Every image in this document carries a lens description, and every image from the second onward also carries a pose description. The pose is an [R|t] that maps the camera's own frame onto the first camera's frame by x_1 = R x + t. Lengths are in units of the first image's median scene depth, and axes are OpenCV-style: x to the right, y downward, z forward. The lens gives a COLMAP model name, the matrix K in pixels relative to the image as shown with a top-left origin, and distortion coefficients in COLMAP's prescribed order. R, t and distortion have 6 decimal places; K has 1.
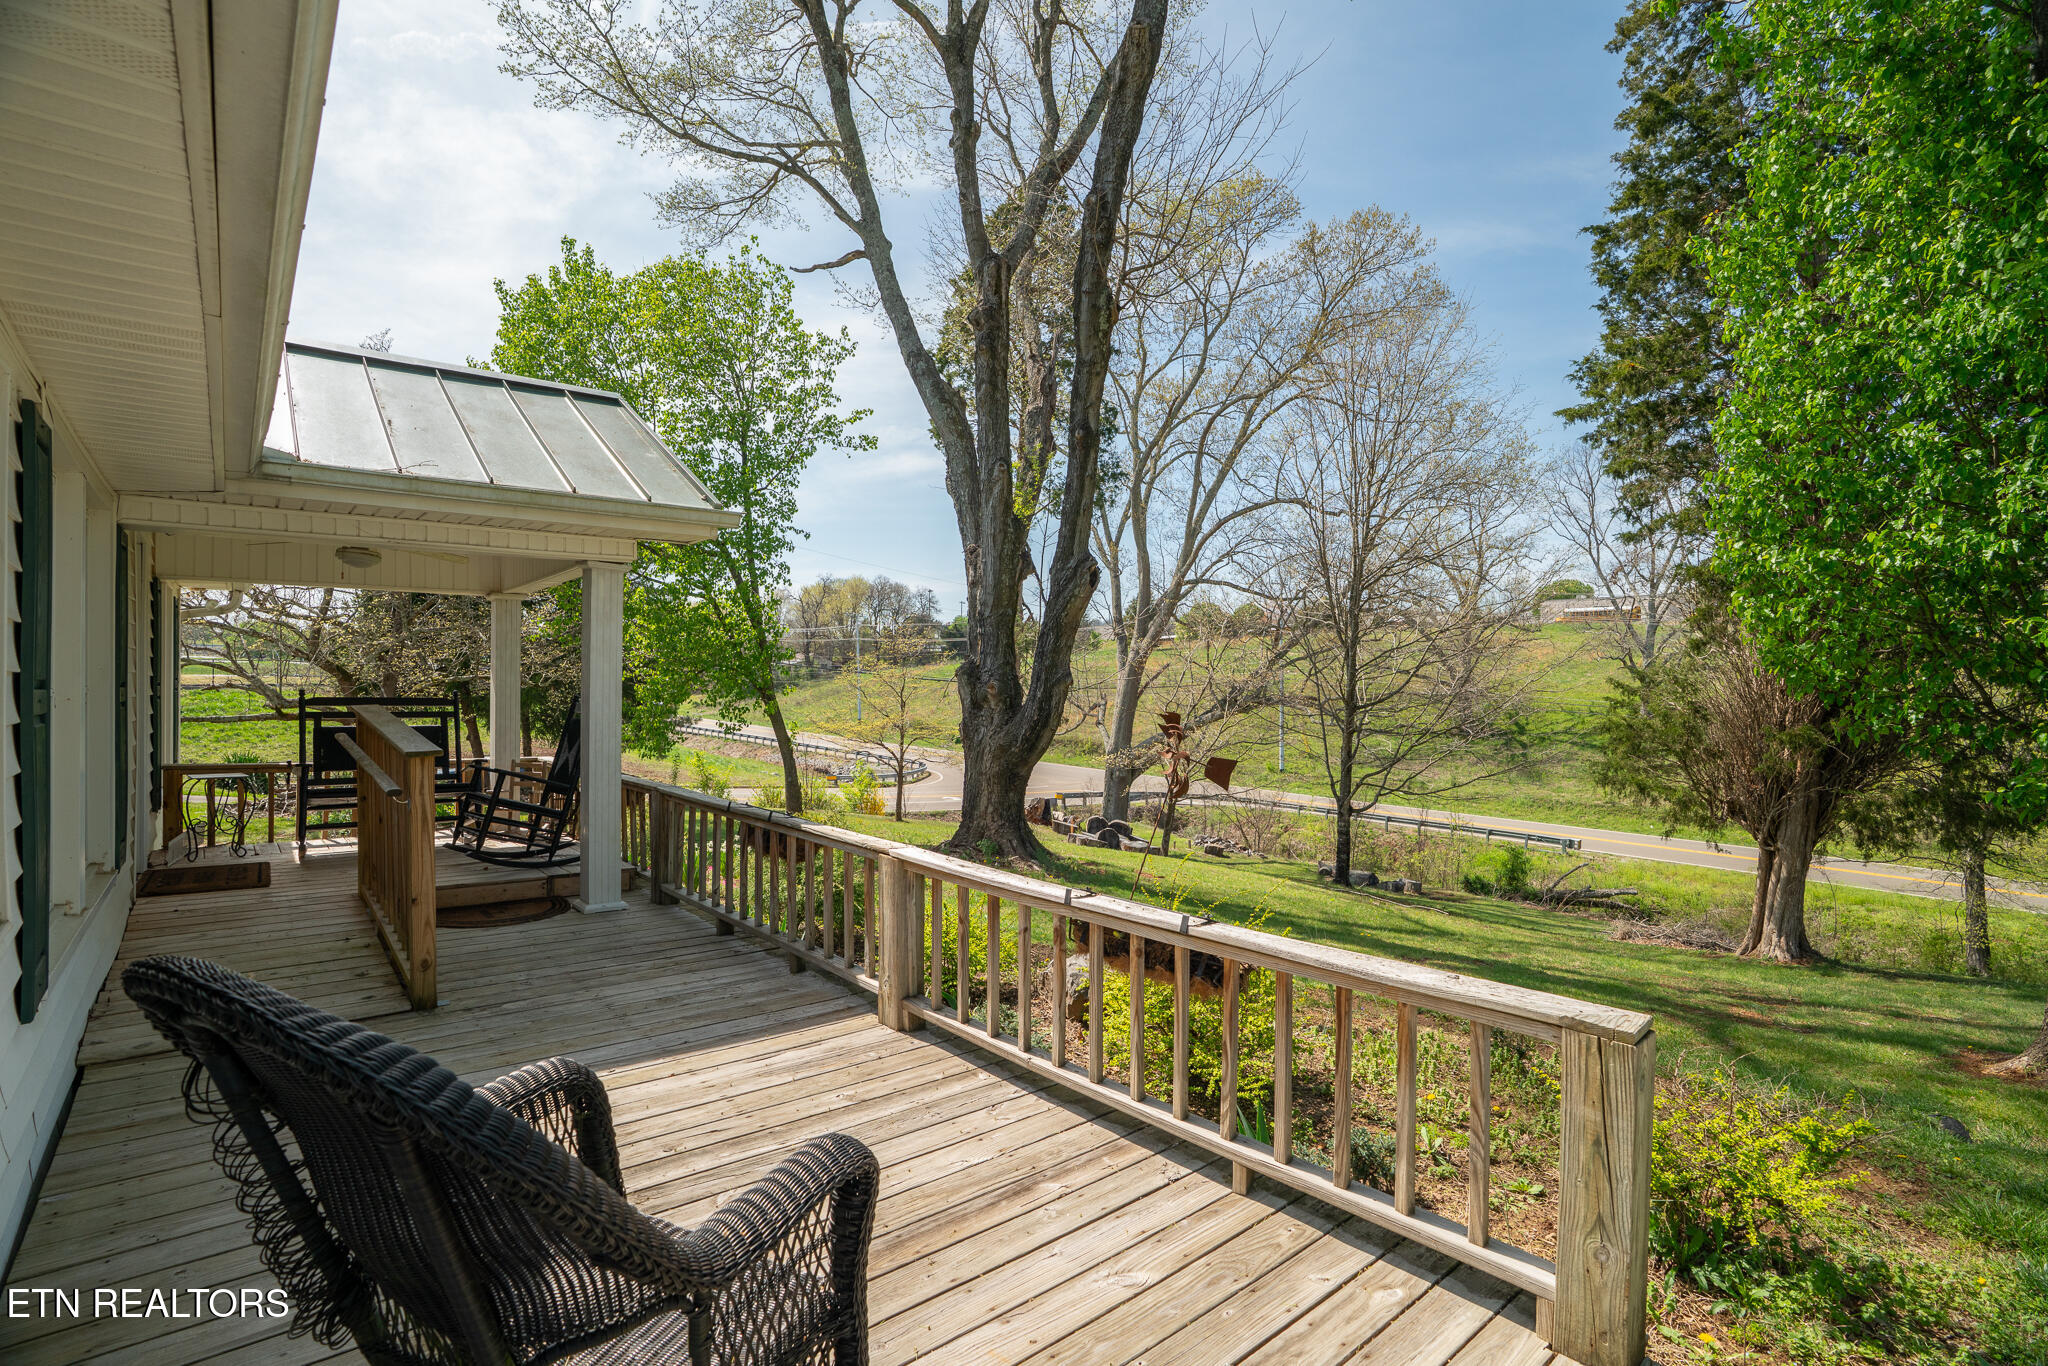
lens RADIAL K [[941.7, 0, 1018.6], [0, 941.7, 676.3], [0, 0, 1]] dist [-0.071579, 0.029540]
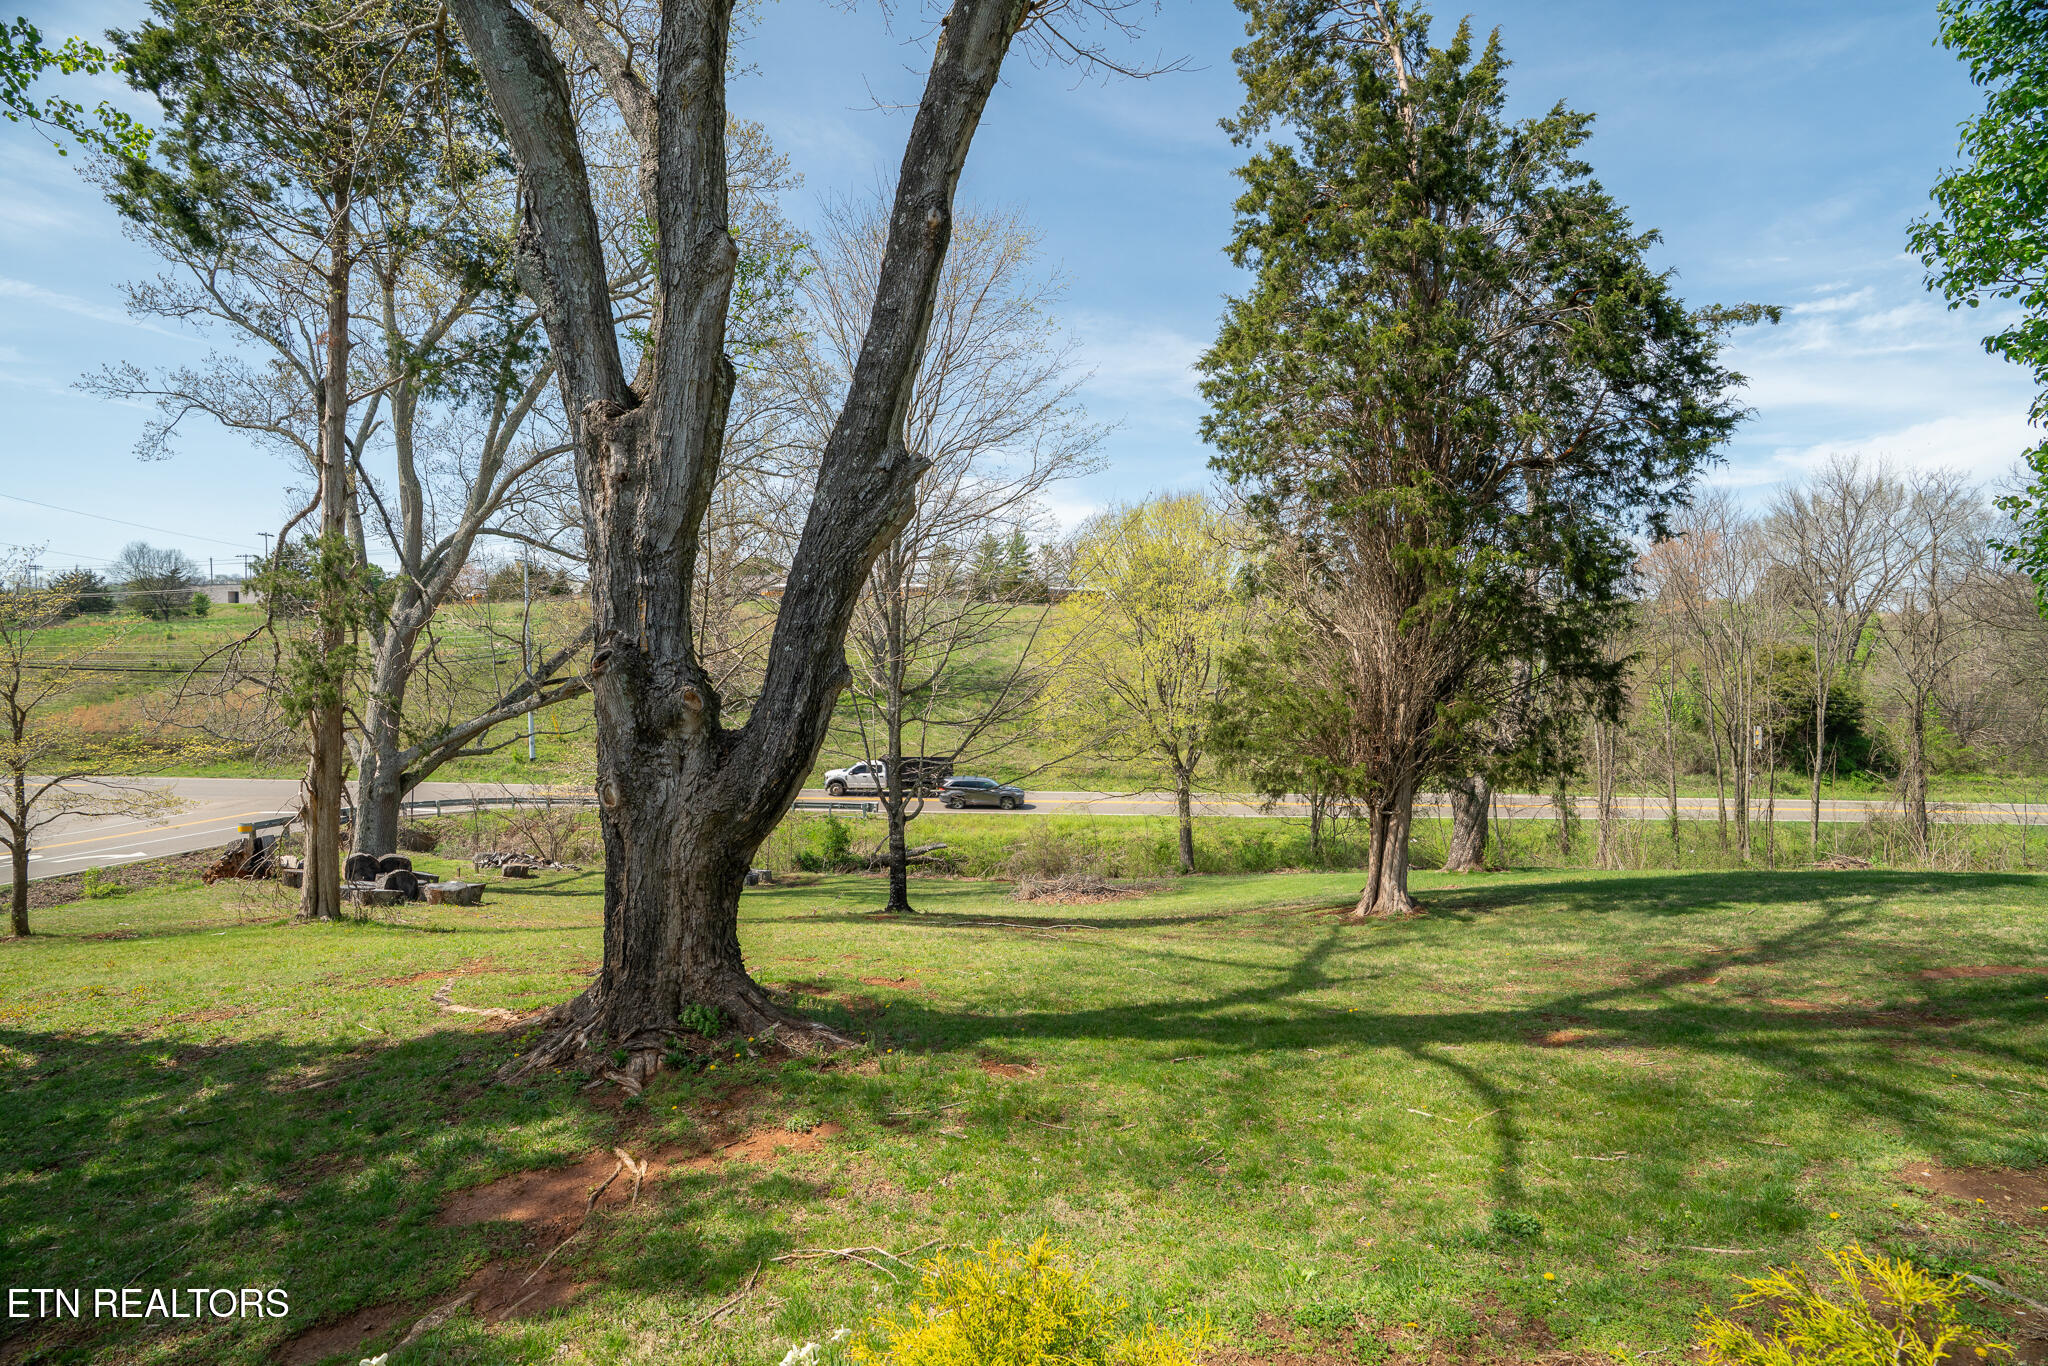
lens RADIAL K [[942.4, 0, 1025.4], [0, 942.4, 687.1], [0, 0, 1]] dist [-0.071103, 0.029716]
pose [[0.671109, -0.038936, 0.740336, -0.222313], [0.007374, 0.998921, 0.045852, -0.011839], [-0.741322, -0.025312, 0.670672, 0.446475]]
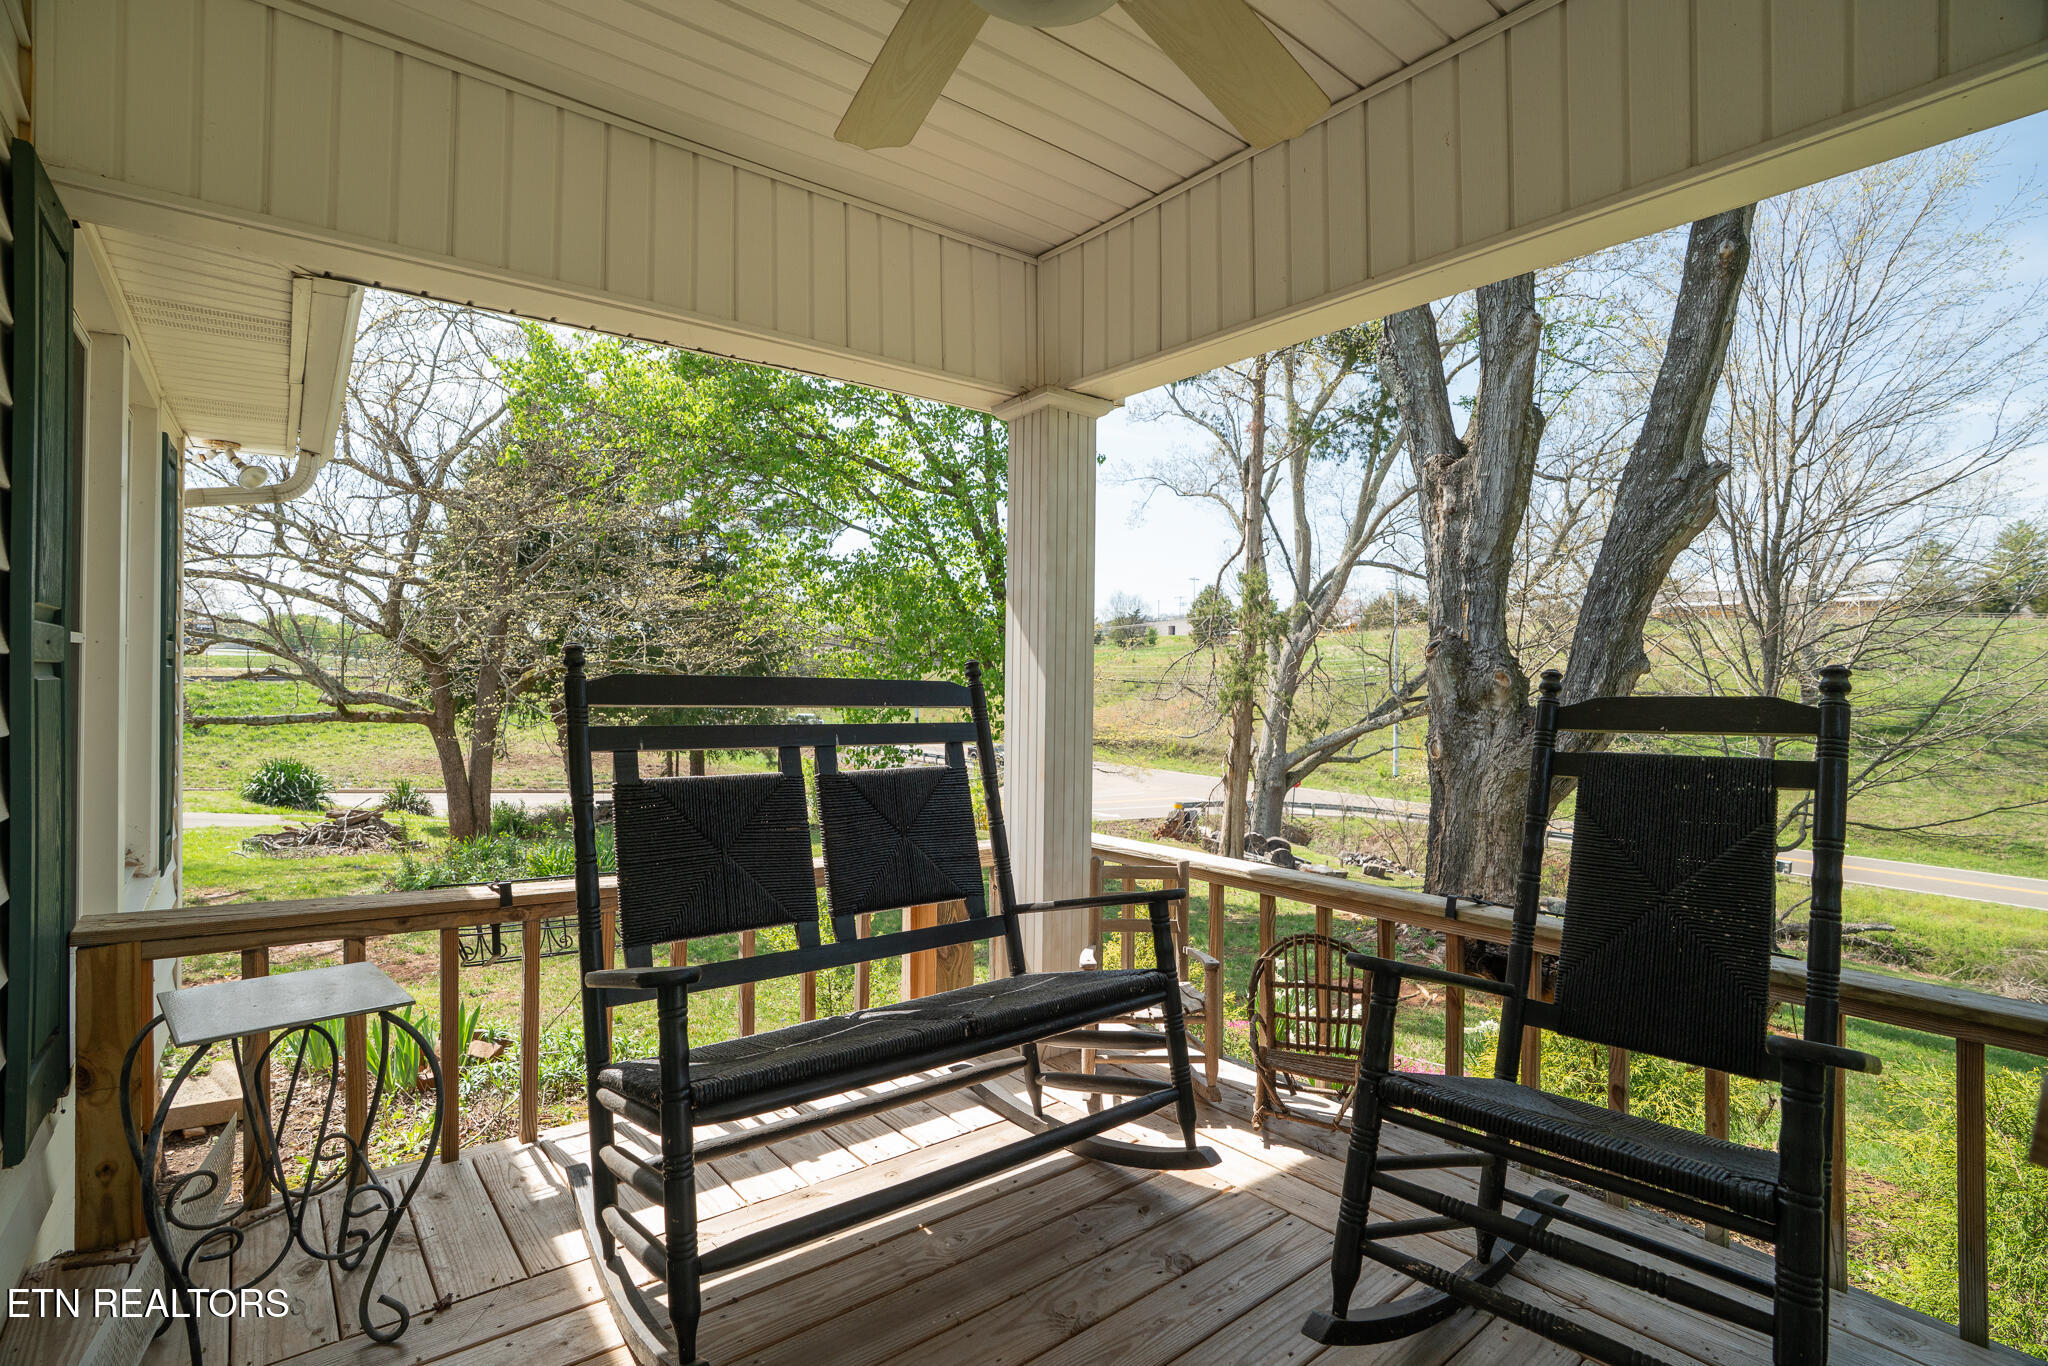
lens RADIAL K [[963.9, 0, 1025.3], [0, 963.9, 678.8], [0, 0, 1]] dist [-0.073038, 0.032901]
pose [[0.999537, 0.004639, -0.030084, -0.266270], [-0.004492, 0.999978, 0.004949, 0.009381], [0.030106, -0.004811, 0.999535, 0.296180]]
